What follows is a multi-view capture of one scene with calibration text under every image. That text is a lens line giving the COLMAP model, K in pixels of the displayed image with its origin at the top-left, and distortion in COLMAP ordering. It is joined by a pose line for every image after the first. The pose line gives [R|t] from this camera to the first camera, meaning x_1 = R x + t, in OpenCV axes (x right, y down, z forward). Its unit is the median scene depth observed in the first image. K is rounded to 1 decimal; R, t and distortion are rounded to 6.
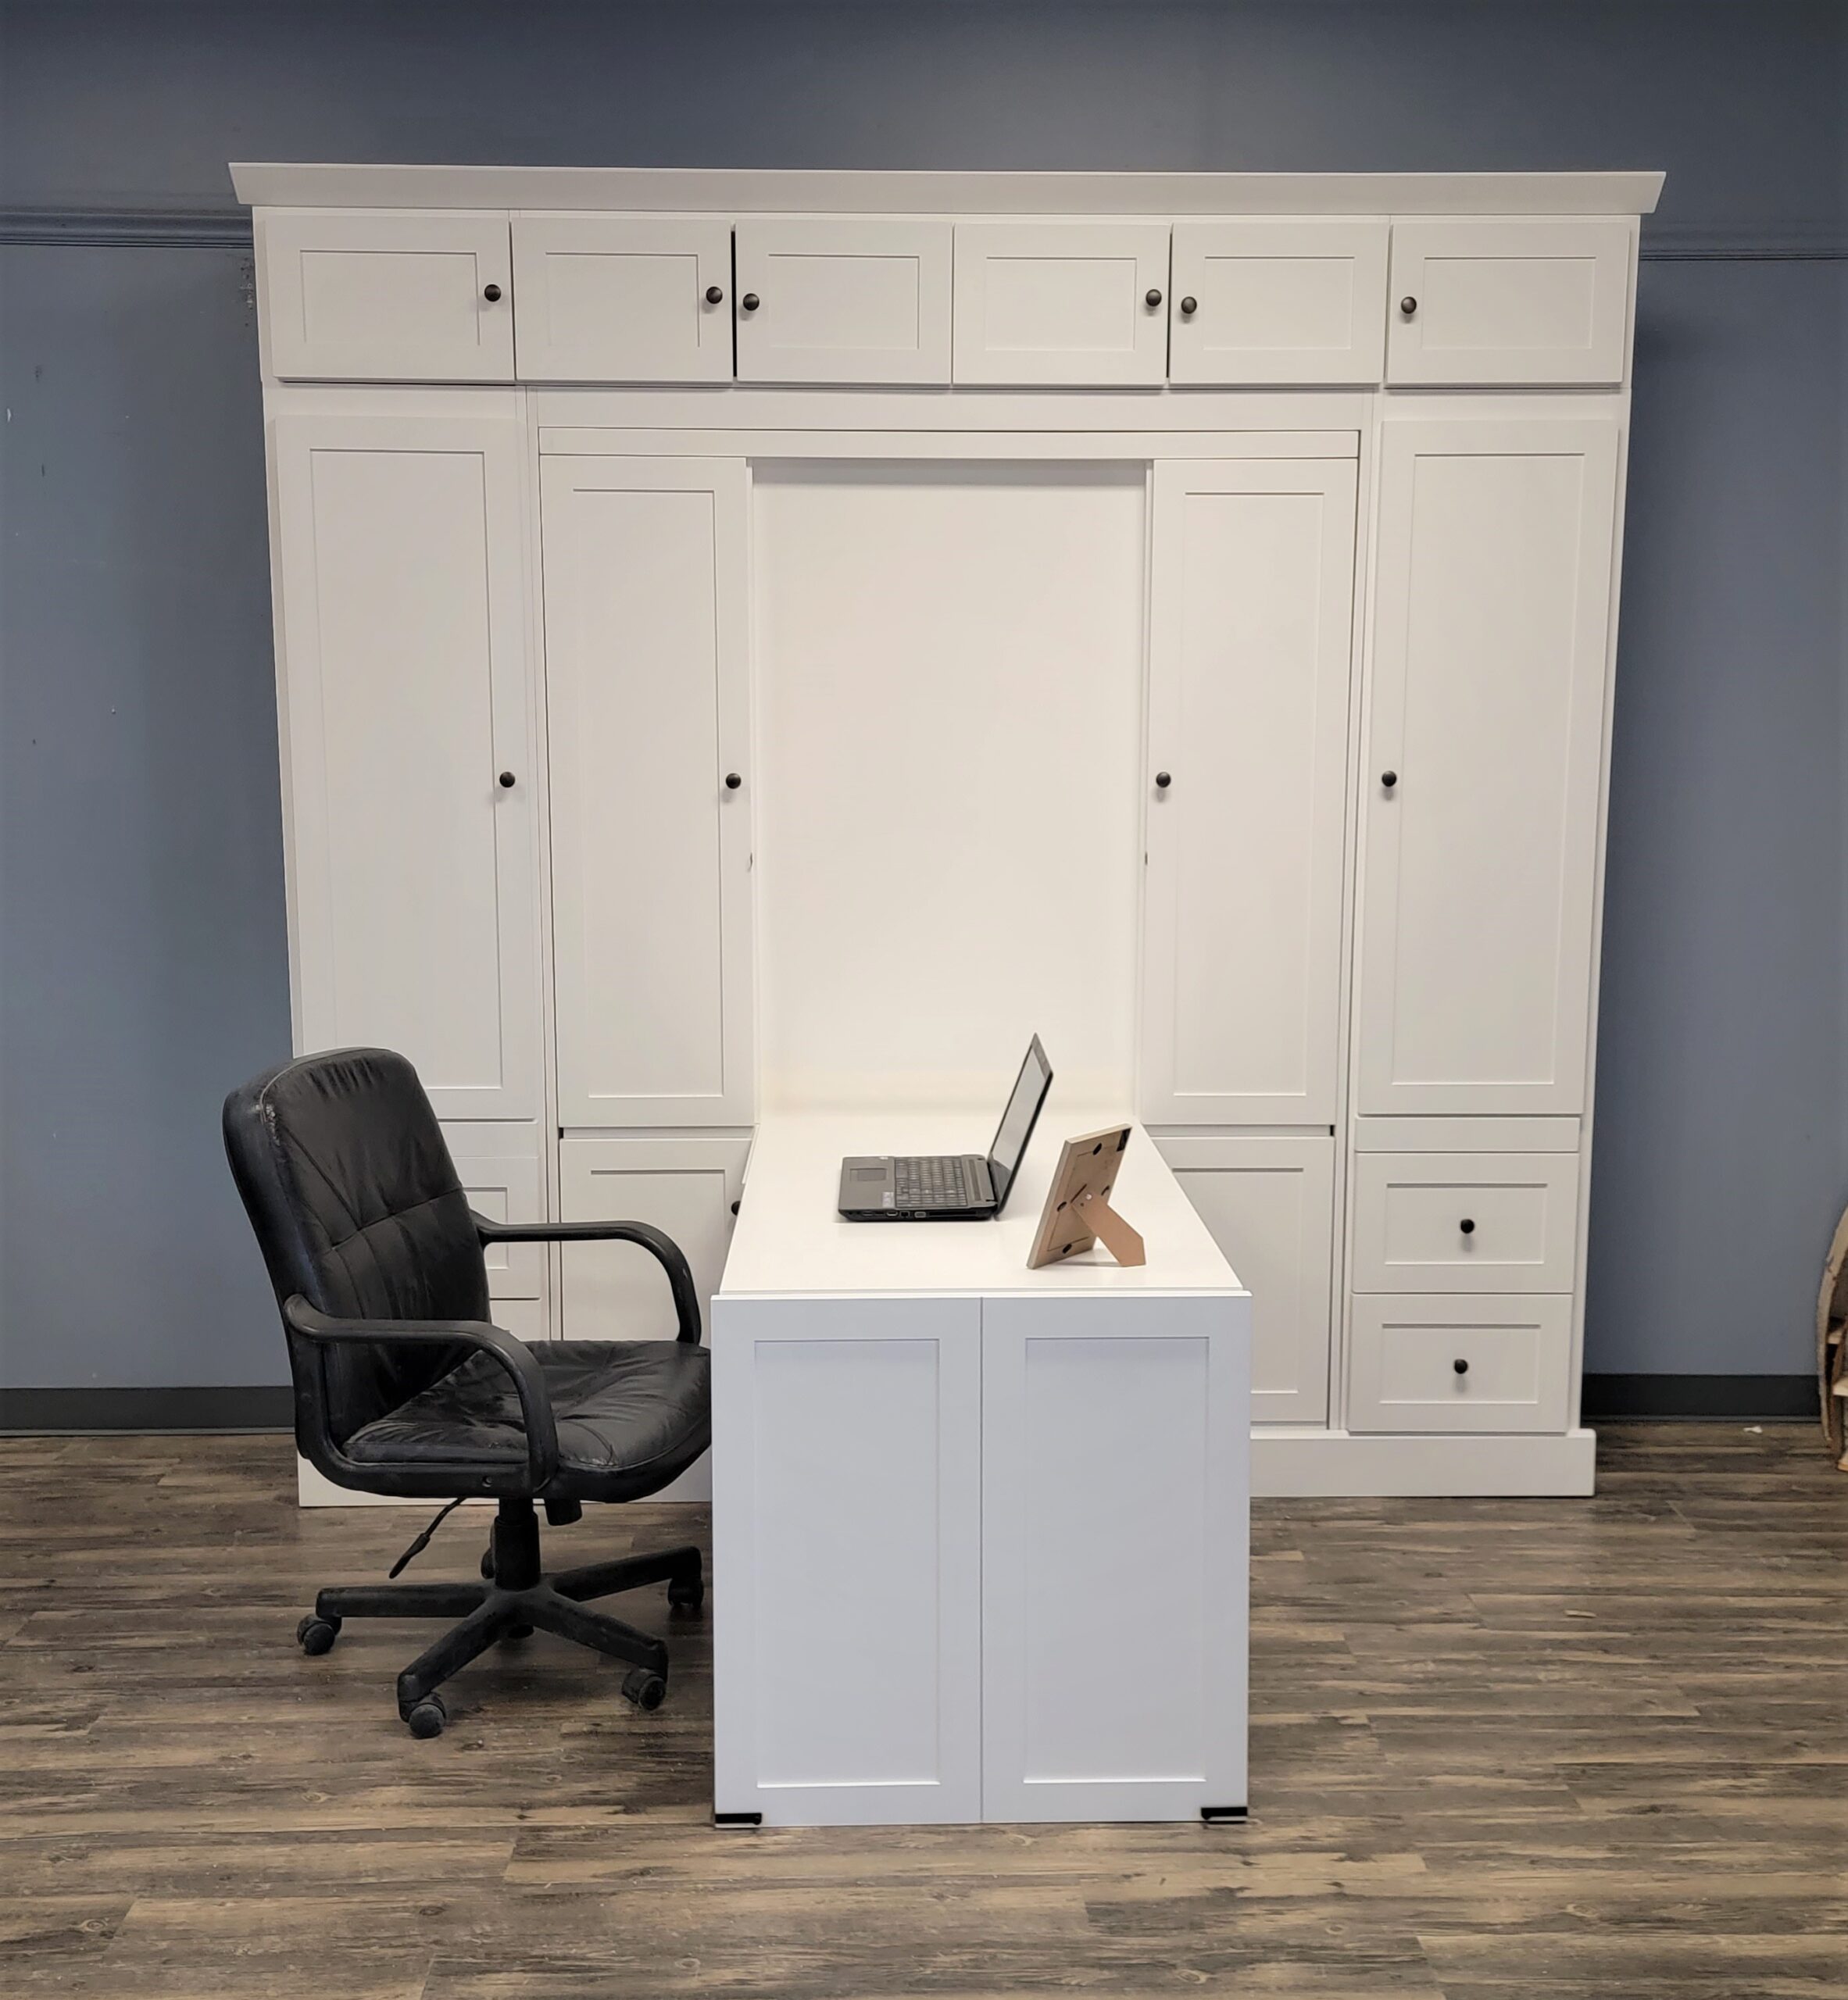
lens RADIAL K [[2195.0, 0, 924.0], [0, 2195.0, 1000.0], [0, 0, 1]] dist [0.110856, -0.169487]
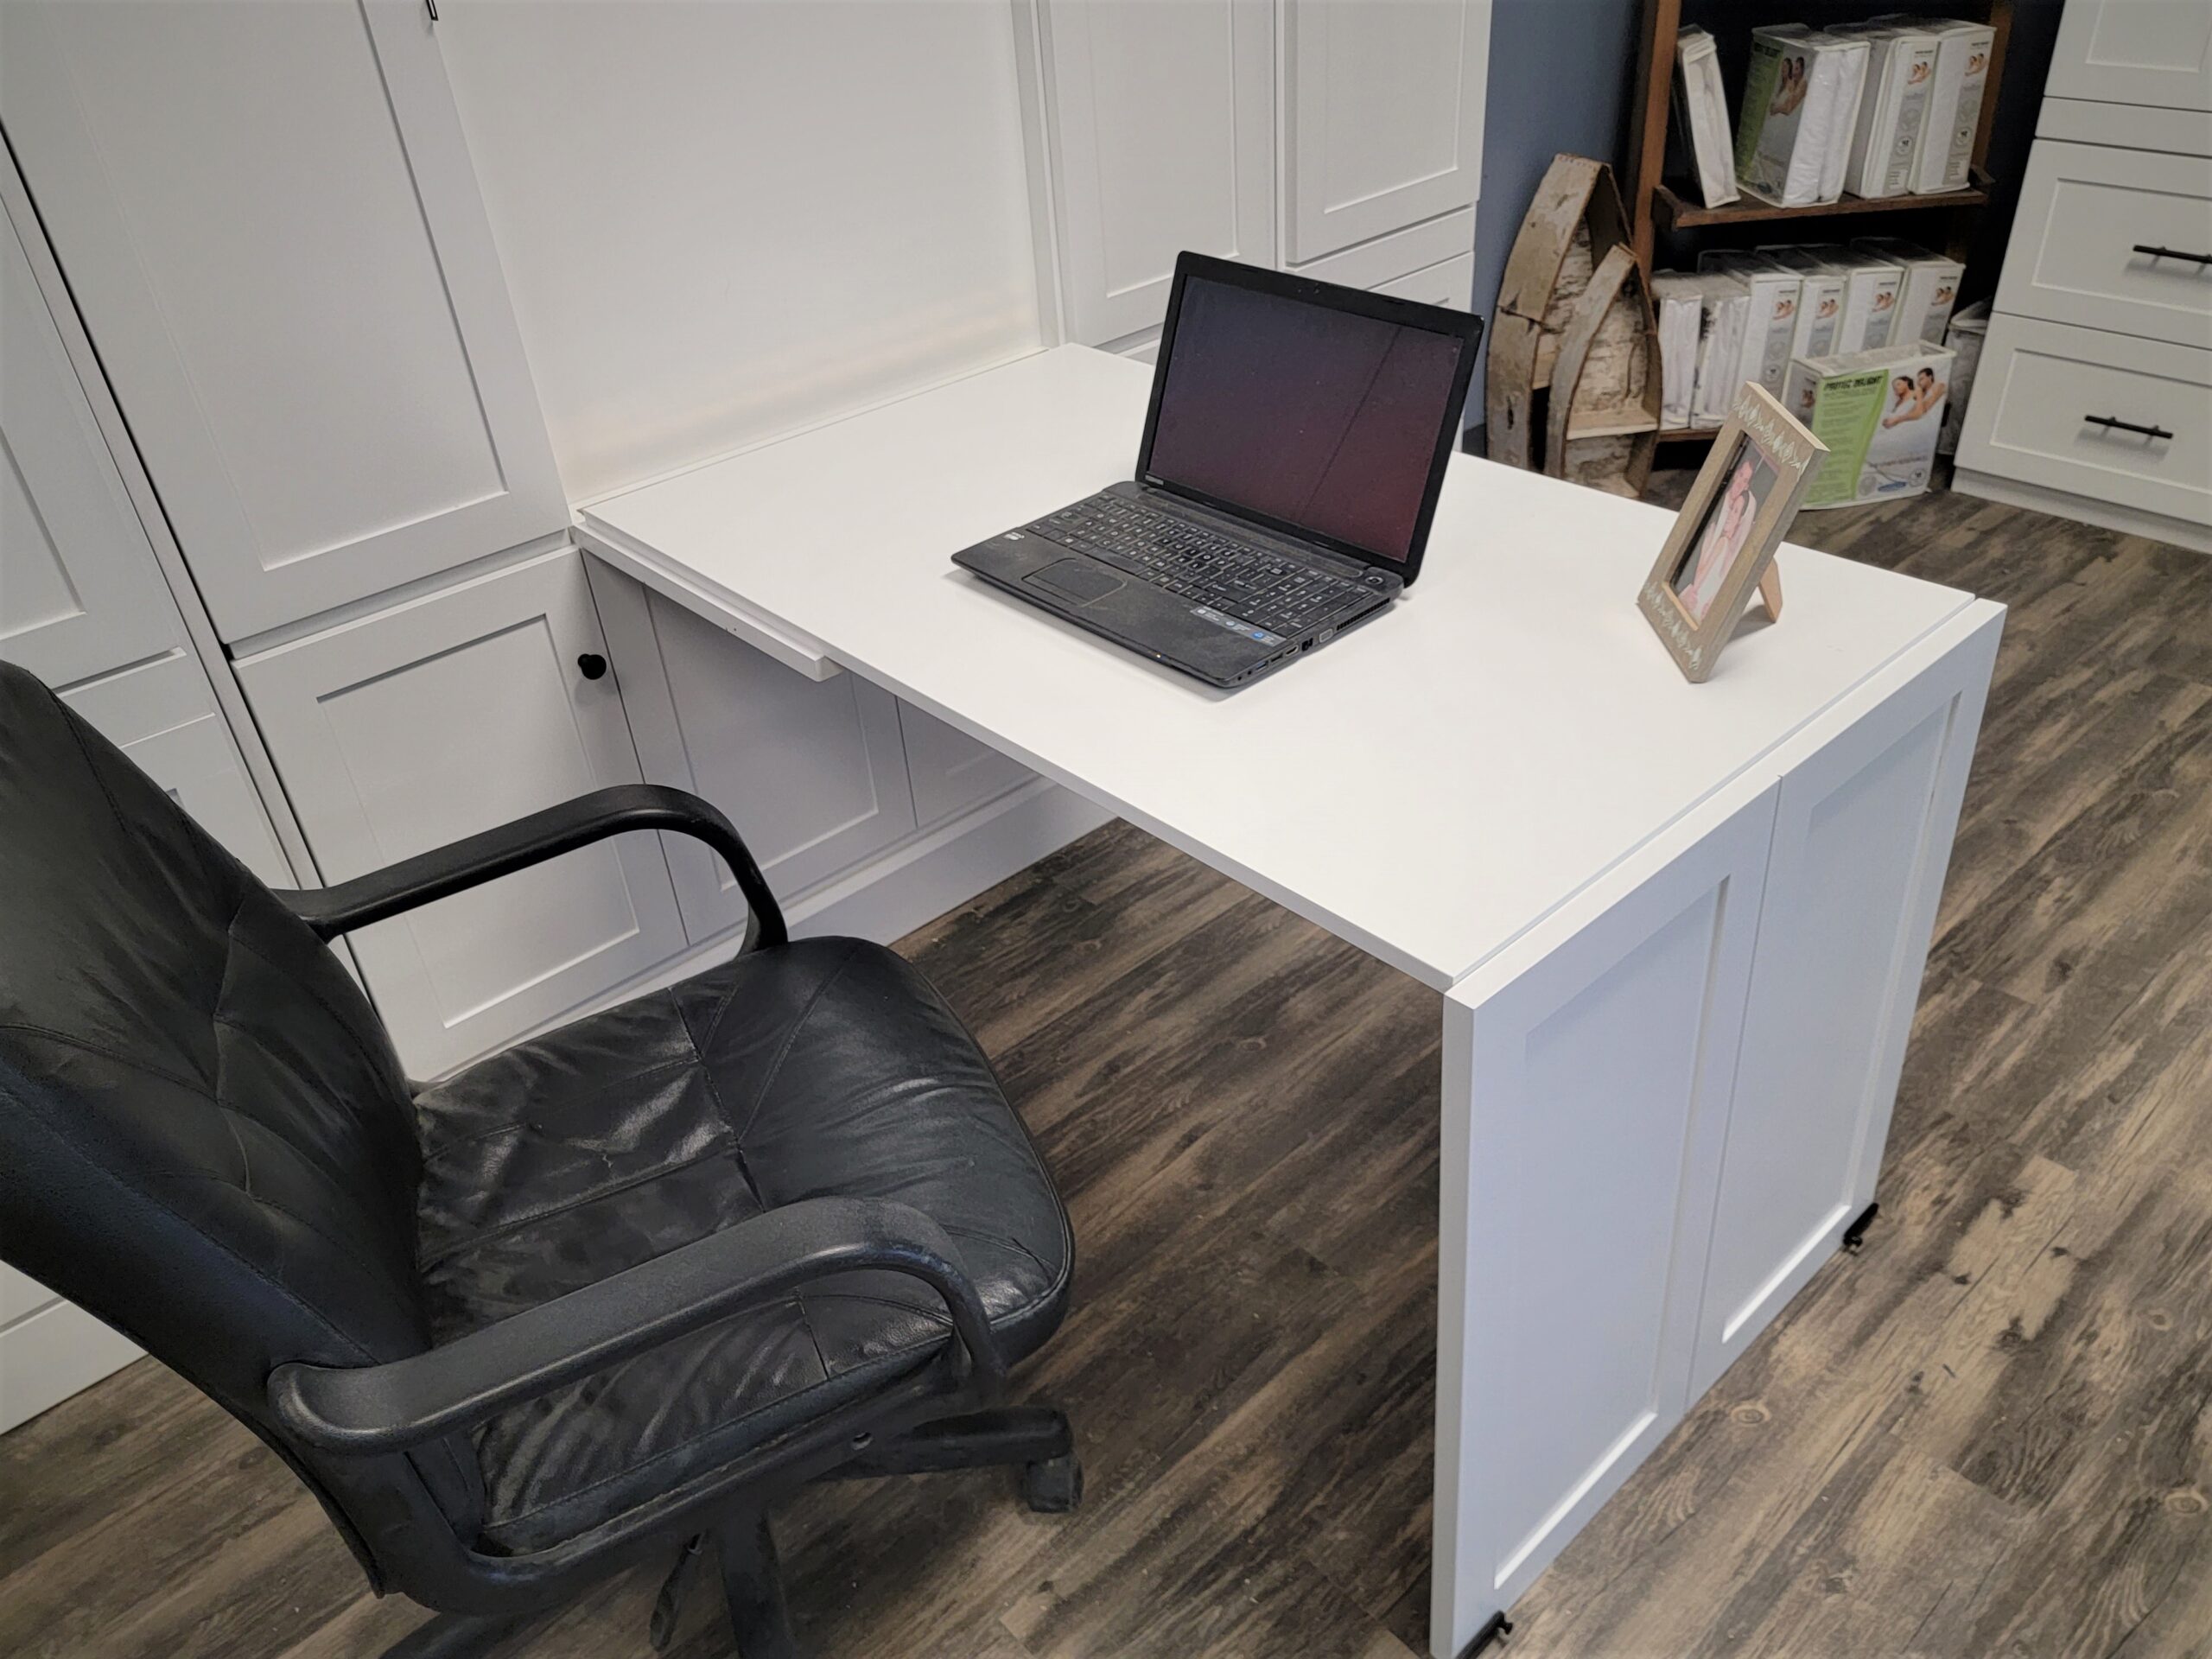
lens RADIAL K [[1632.6, 0, 1124.8], [0, 1632.6, 853.0], [0, 0, 1]] dist [0.057640, -0.039527]
pose [[0.754803, -0.413660, 0.509075, -0.237487], [0.159961, 0.868735, 0.468735, -0.050897], [-0.636148, -0.272371, 0.721893, 0.605417]]
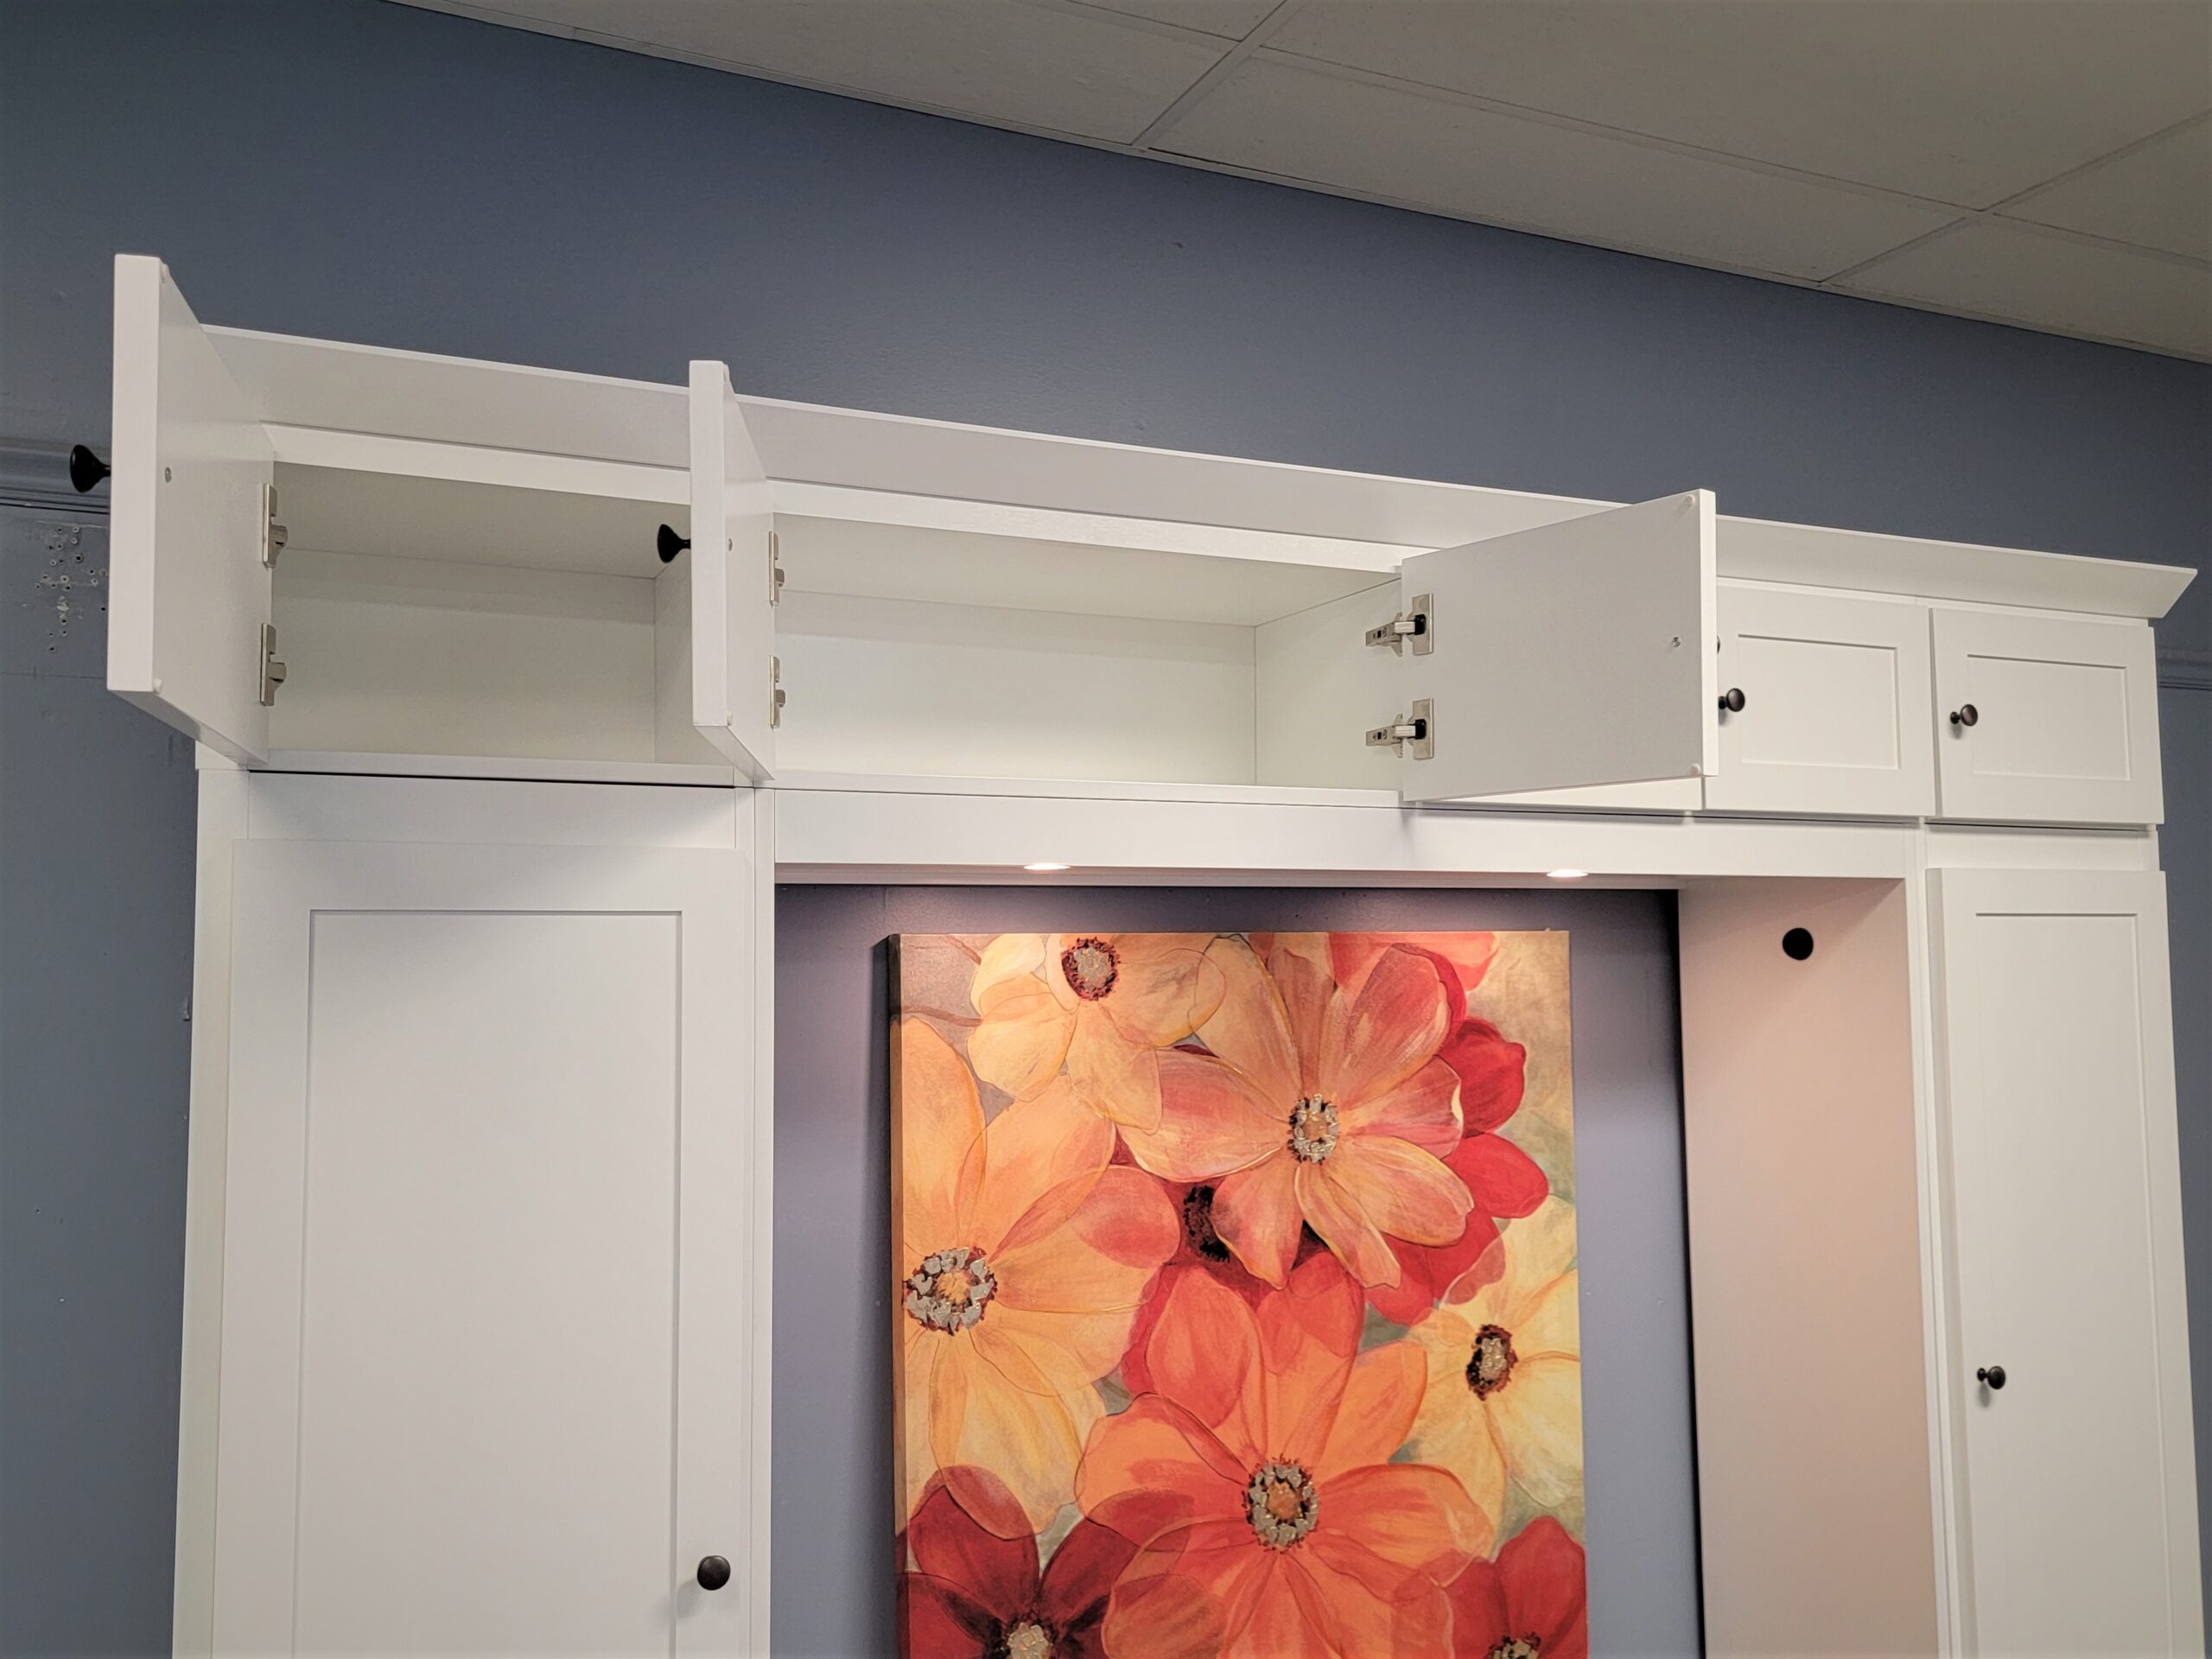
lens RADIAL K [[1790.1, 0, 1084.6], [0, 1790.1, 837.5], [0, 0, 1]] dist [0.071253, -0.084441]
pose [[0.917851, 0.016076, 0.396599, -0.278338], [0.070899, 0.976471, -0.203663, -0.174566], [-0.390541, 0.215050, 0.895115, 0.594639]]
